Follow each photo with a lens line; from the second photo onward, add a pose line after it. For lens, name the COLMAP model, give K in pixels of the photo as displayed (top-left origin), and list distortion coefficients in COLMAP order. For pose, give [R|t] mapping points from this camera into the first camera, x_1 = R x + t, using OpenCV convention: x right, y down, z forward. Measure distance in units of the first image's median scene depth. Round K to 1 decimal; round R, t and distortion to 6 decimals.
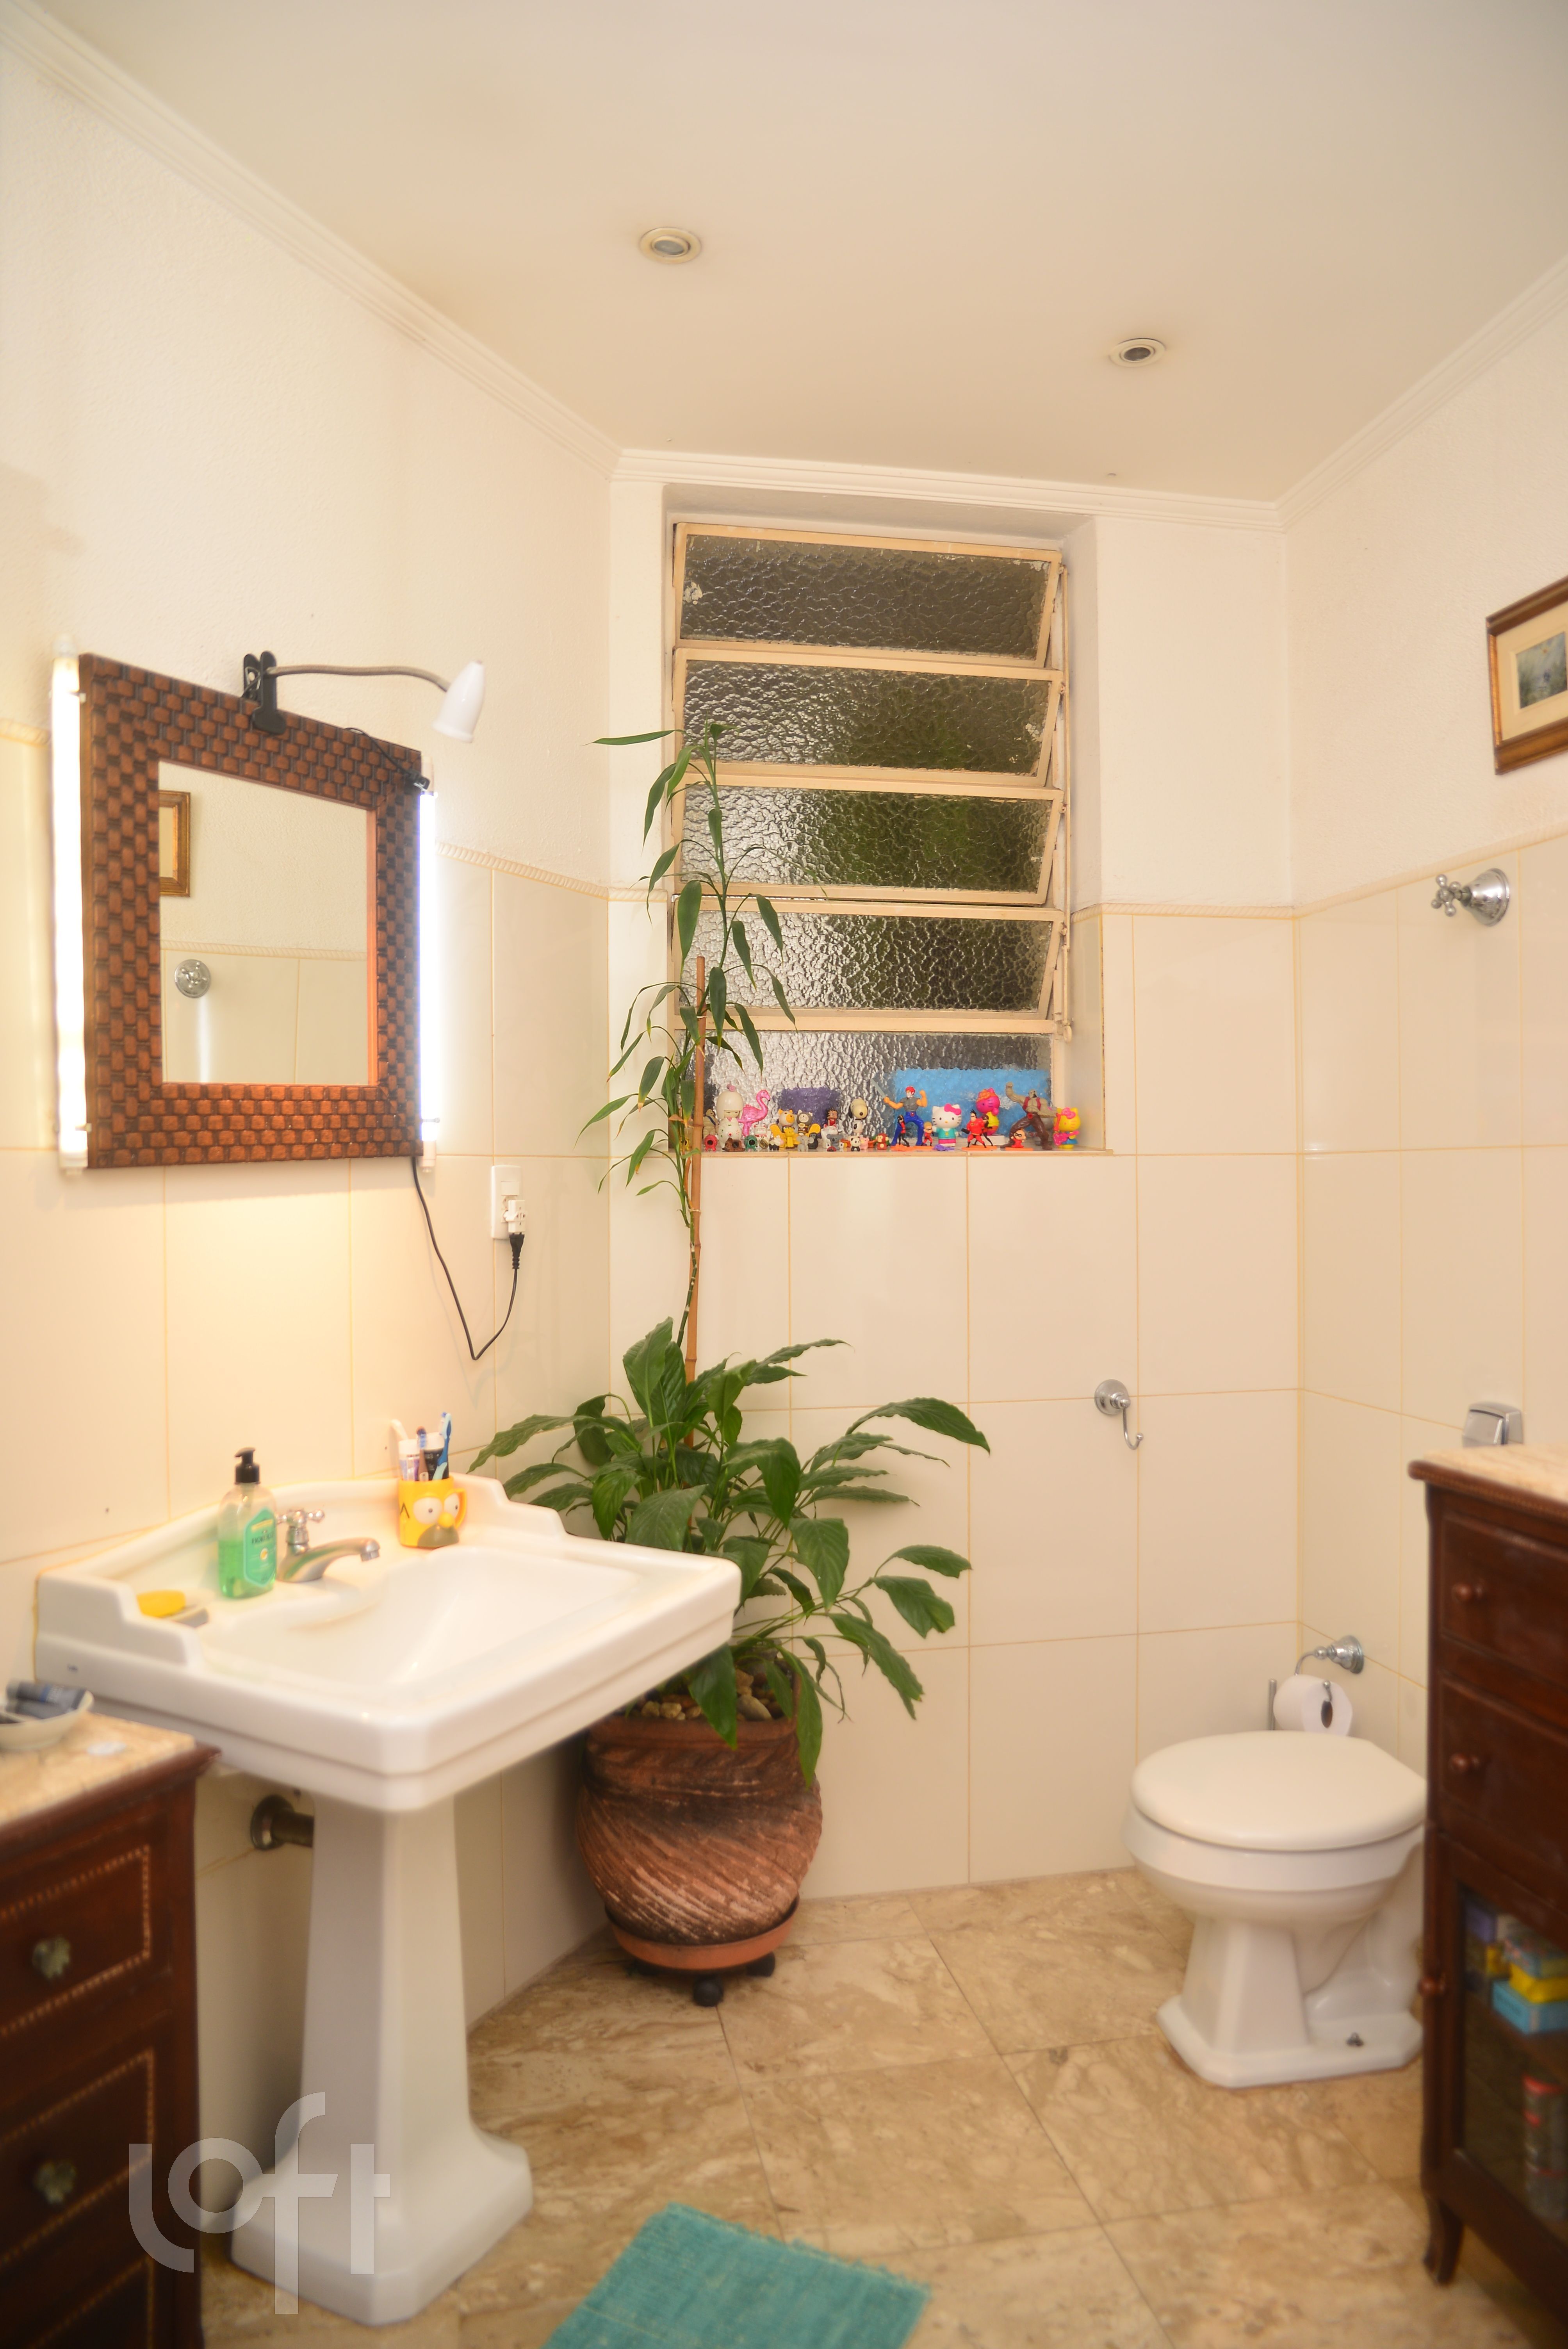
lens RADIAL K [[1600.9, 0, 784.0], [0, 1600.9, 1174.5], [0, 0, 1]] dist [-0.125606, 0.103714]
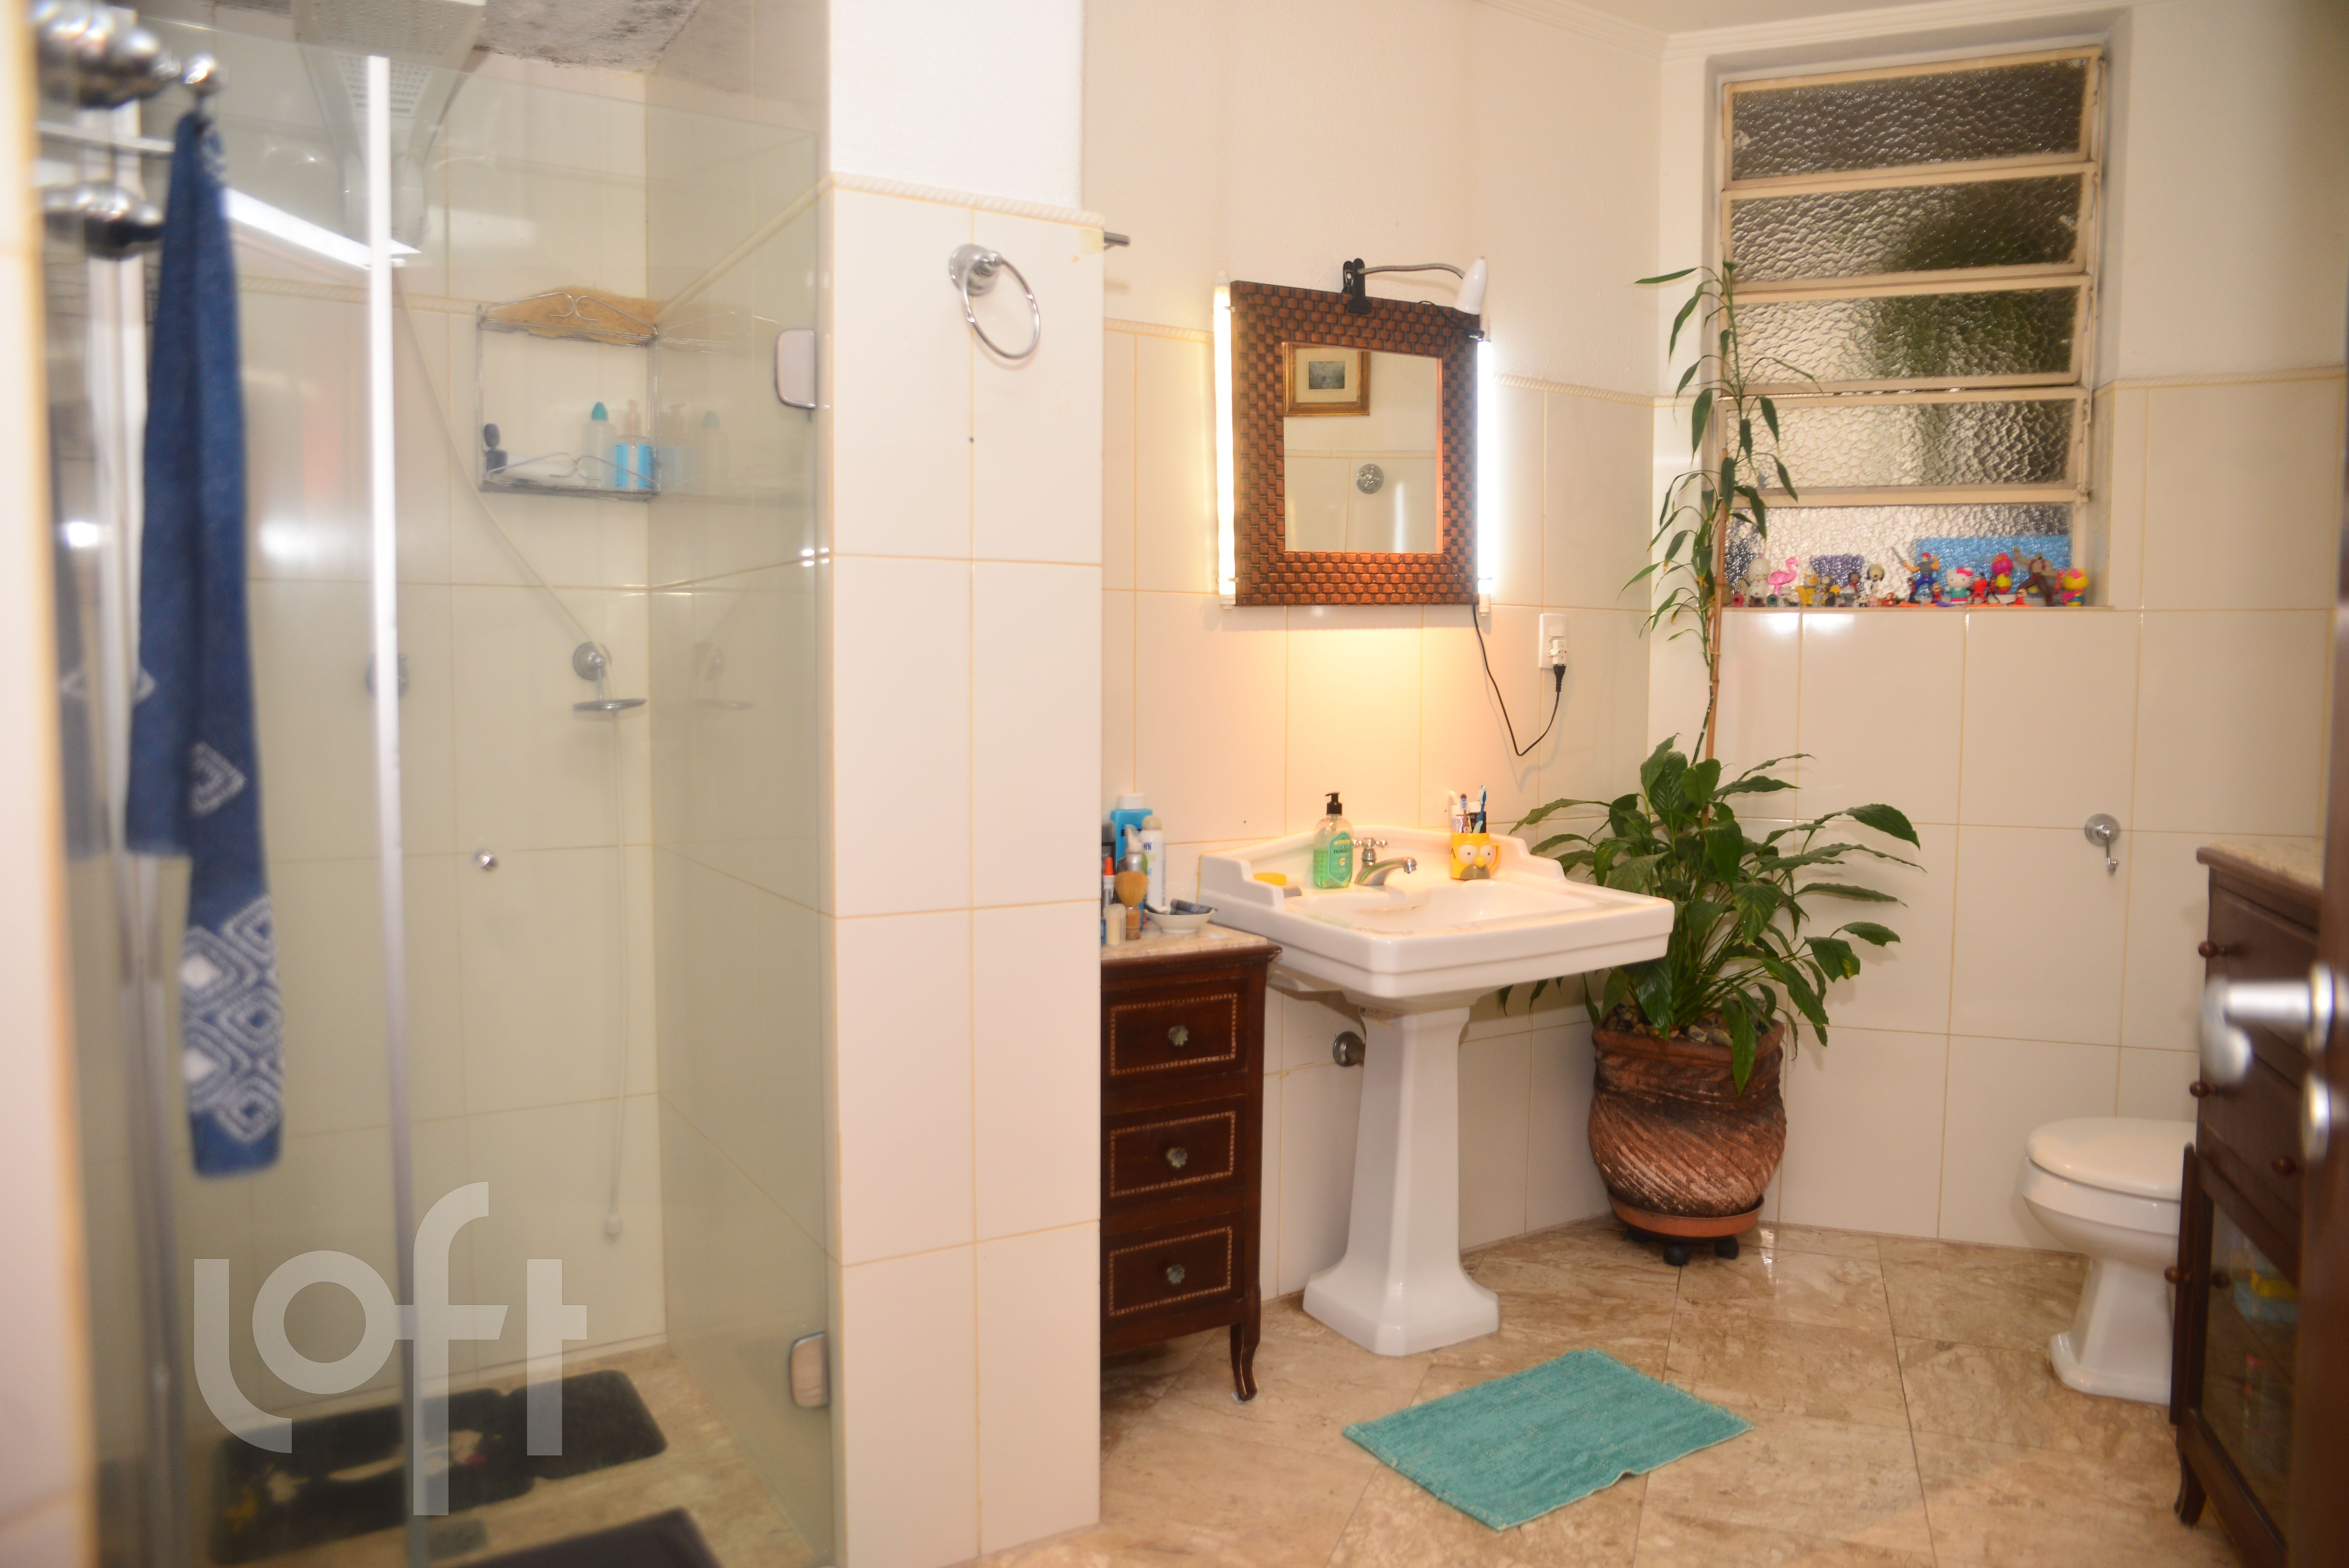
lens RADIAL K [[1600.9, 0, 1167.8], [0, 1600.9, 772.1], [0, 0, 1]] dist [-0.125606, 0.103714]
pose [[0.849994, 0.046203, -0.524762, 0.281672], [-0.011544, 0.997541, 0.069130, 0.042190], [0.526665, -0.052702, 0.848437, -0.336447]]
